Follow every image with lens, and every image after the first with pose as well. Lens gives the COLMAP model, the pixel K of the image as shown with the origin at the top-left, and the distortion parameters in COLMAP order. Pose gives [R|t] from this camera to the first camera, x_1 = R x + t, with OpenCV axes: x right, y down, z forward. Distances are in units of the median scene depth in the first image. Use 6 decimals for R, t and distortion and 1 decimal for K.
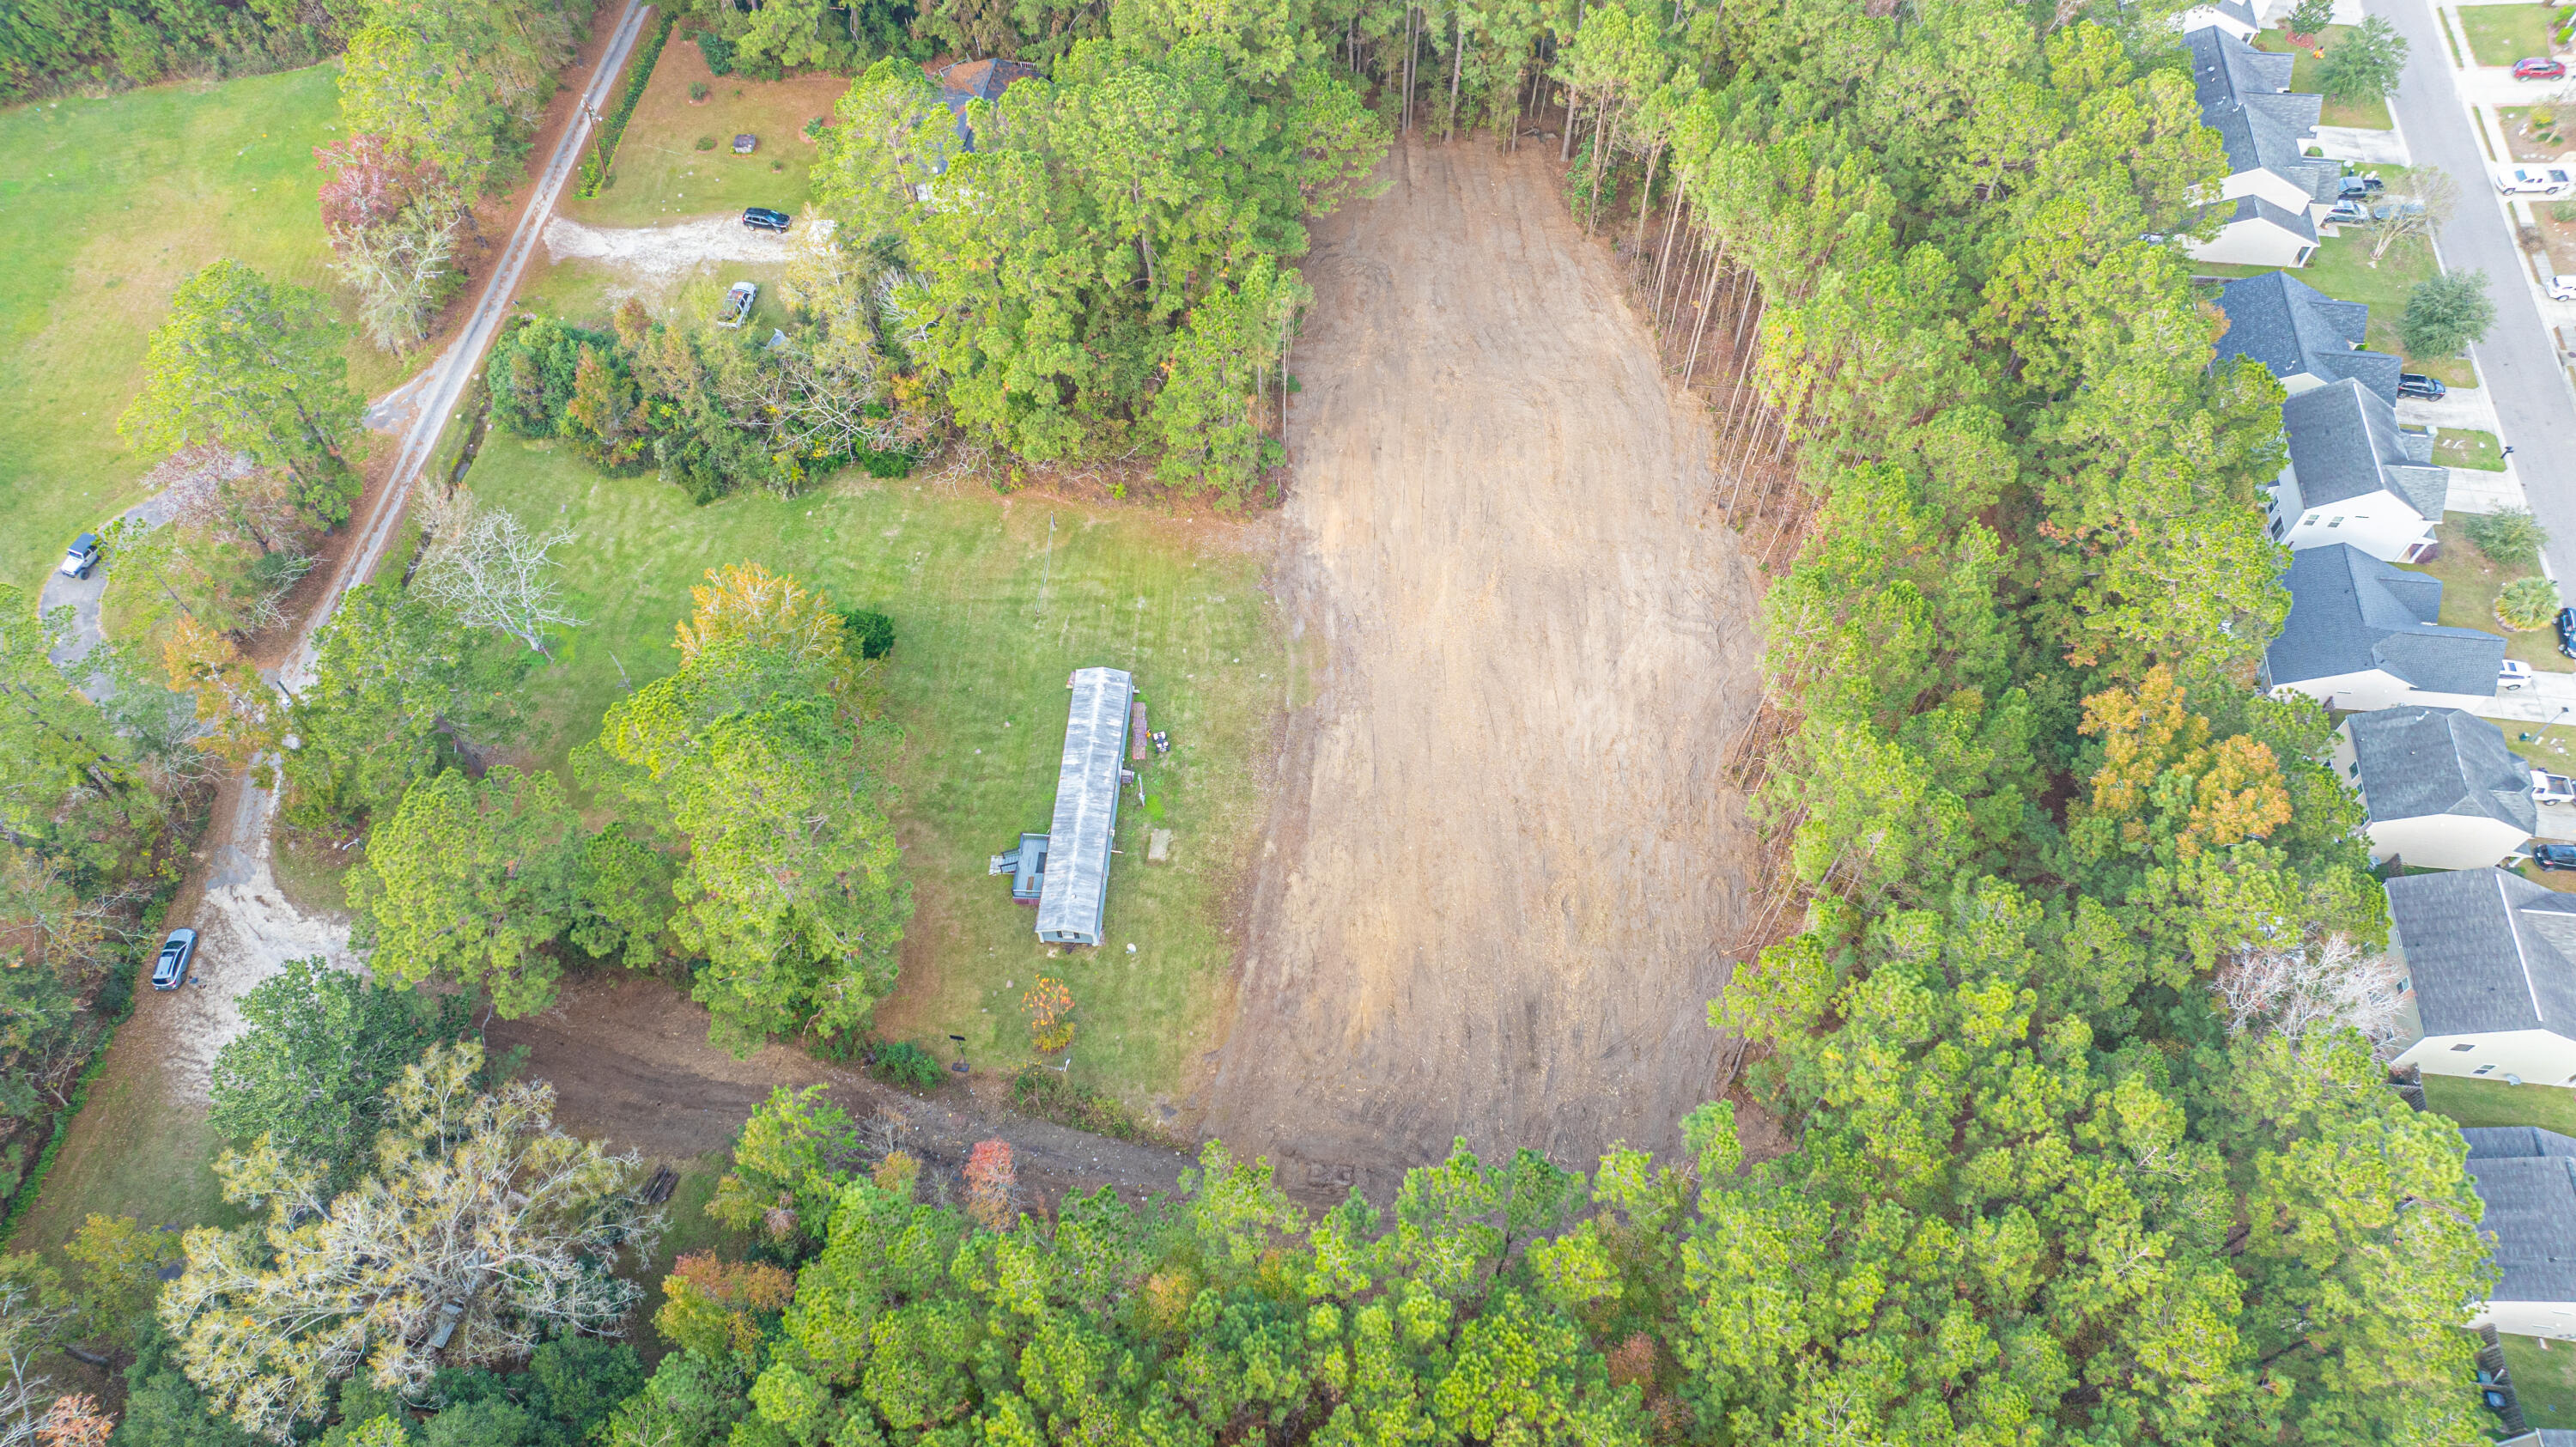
lens RADIAL K [[1805.2, 0, 1289.4], [0, 1805.2, 722.8], [0, 0, 1]] dist [-0.011616, 0.002167]
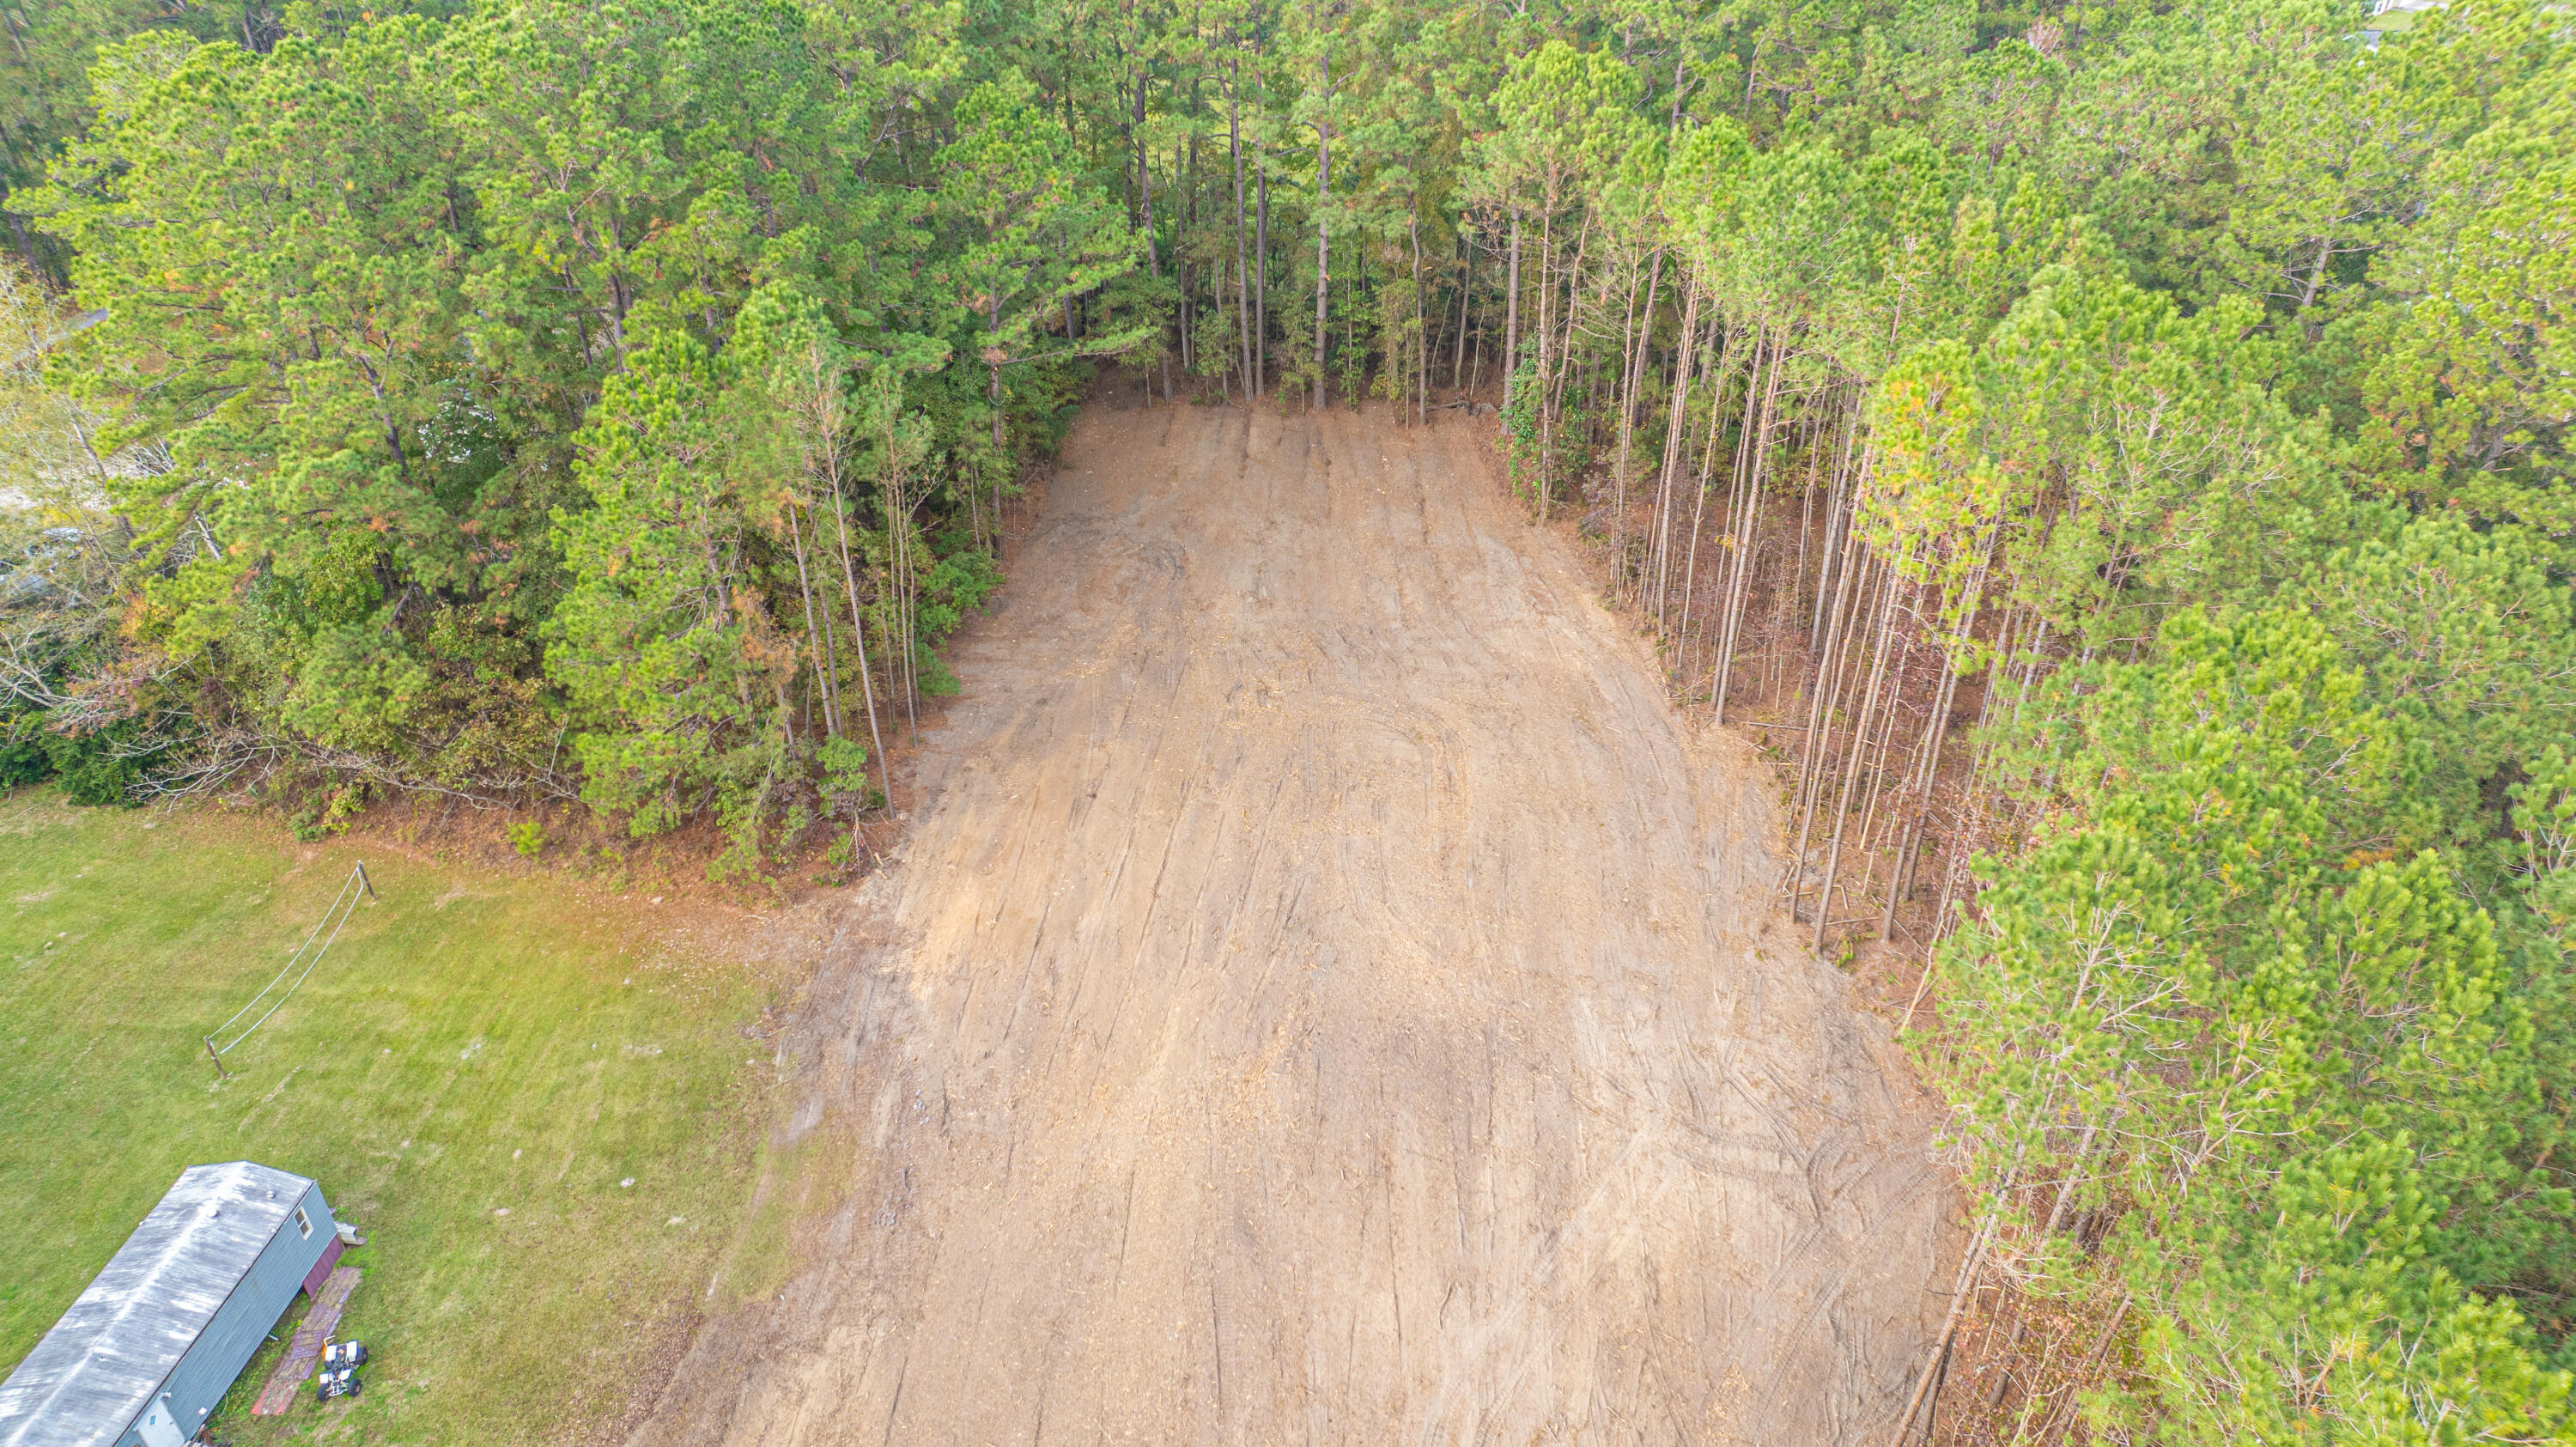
lens RADIAL K [[1805.2, 0, 1295.8], [0, 1805.2, 725.2], [0, 0, 1]] dist [-0.011616, 0.002167]
pose [[0.998248, 0.037555, -0.045713, 0.133957], [-0.052714, 0.915396, -0.399089, 0.025027], [0.026858, 0.400800, 0.915772, 0.572971]]
